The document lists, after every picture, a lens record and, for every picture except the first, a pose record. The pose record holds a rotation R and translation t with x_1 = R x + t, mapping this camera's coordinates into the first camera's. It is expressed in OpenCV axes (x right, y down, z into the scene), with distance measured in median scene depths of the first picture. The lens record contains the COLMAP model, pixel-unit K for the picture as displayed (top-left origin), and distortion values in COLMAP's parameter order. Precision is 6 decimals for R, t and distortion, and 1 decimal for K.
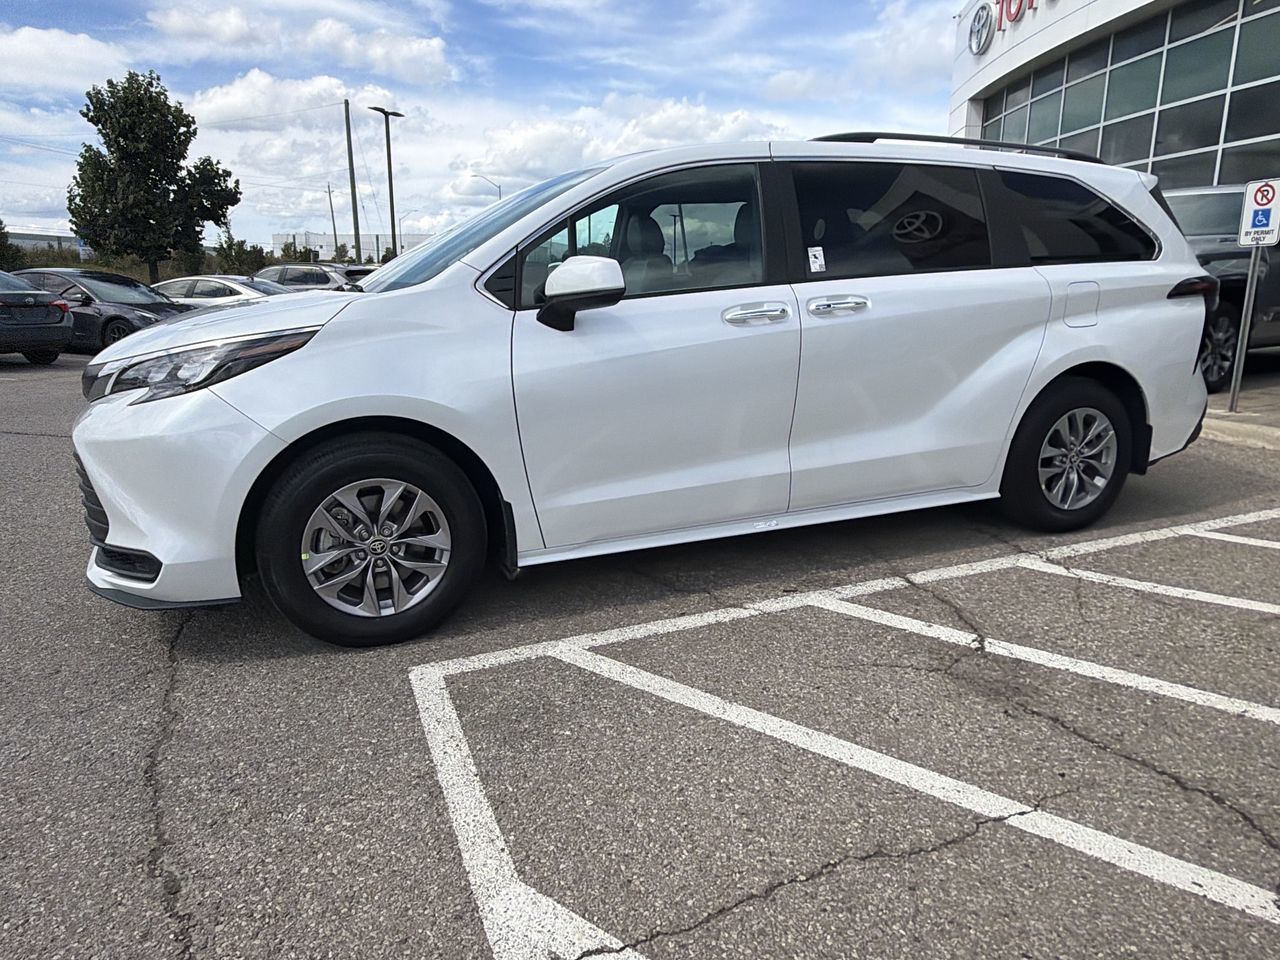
lens RADIAL K [[875.0, 0, 644.1], [0, 875.0, 468.0], [0, 0, 1]] dist [0.005335, 0.007959]
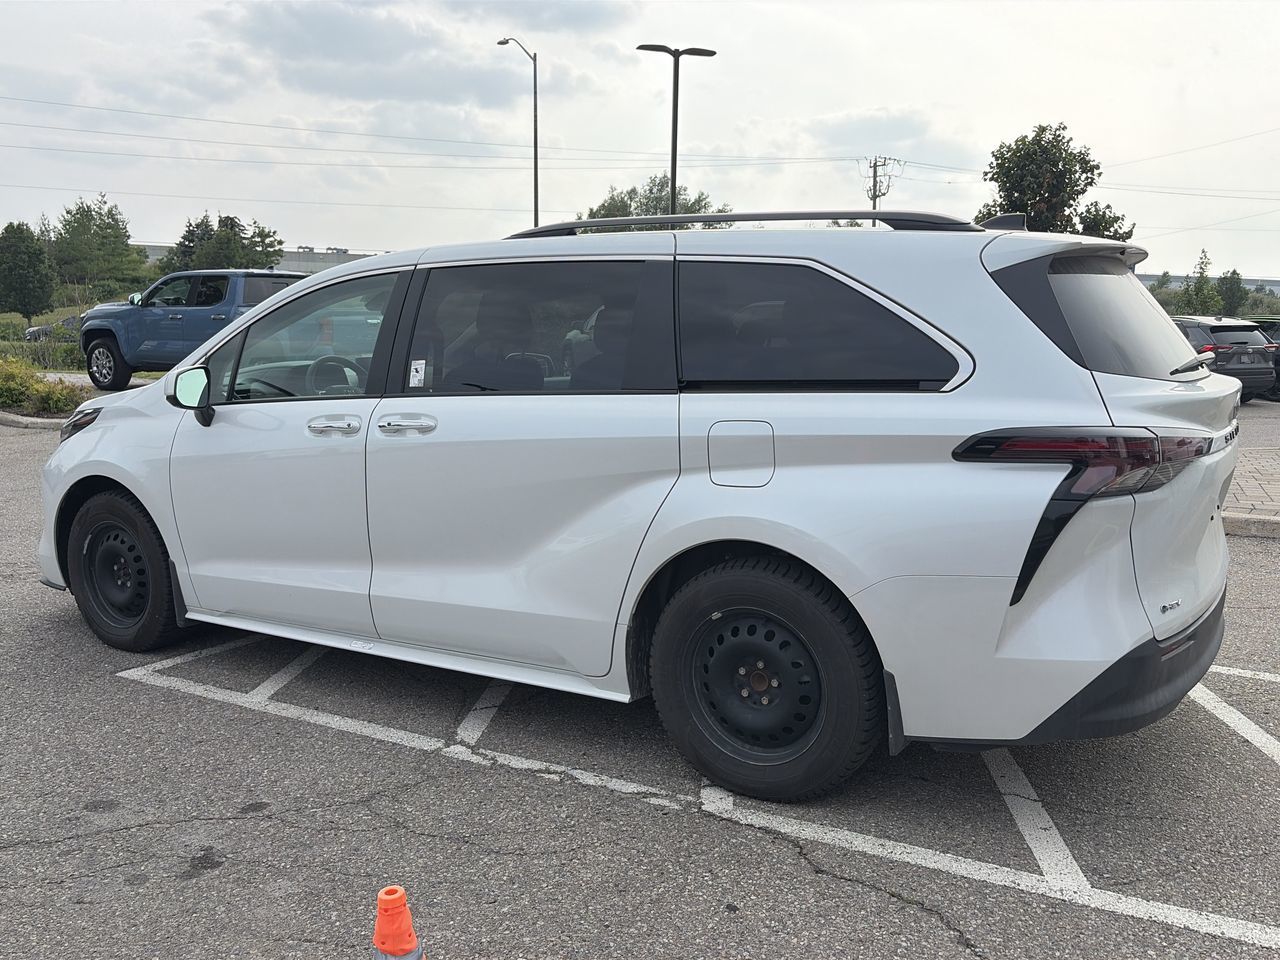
lens RADIAL K [[1115.8, 0, 642.1], [0, 1115.8, 474.9], [0, 0, 1]] dist [0.044506, -0.035300]
pose [[0.590692, 0.121351, -0.797720, 1.302536], [-0.177367, 0.983974, 0.018349, -0.198853], [0.787162, 0.130651, 0.602749, 0.498212]]
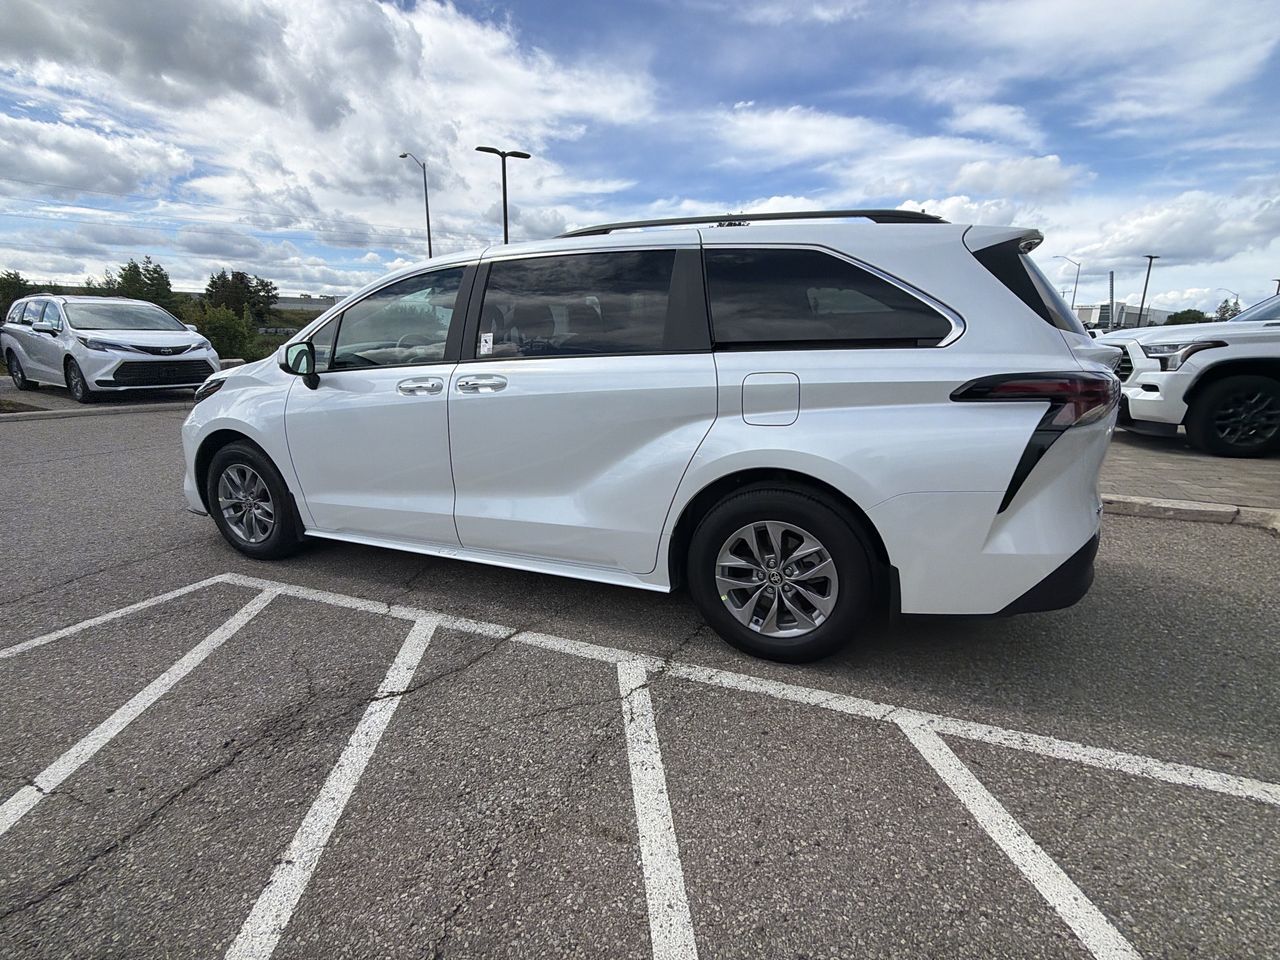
lens RADIAL K [[610.7, 0, 640.6], [0, 610.7, 475.9], [0, 0, 1]] dist [0.000356, -0.000097]
pose [[0.697227, 0.163066, -0.698057, 0.958923], [-0.162575, 0.984380, 0.067570, -0.153641], [0.698171, 0.066375, 0.712847, 0.575989]]
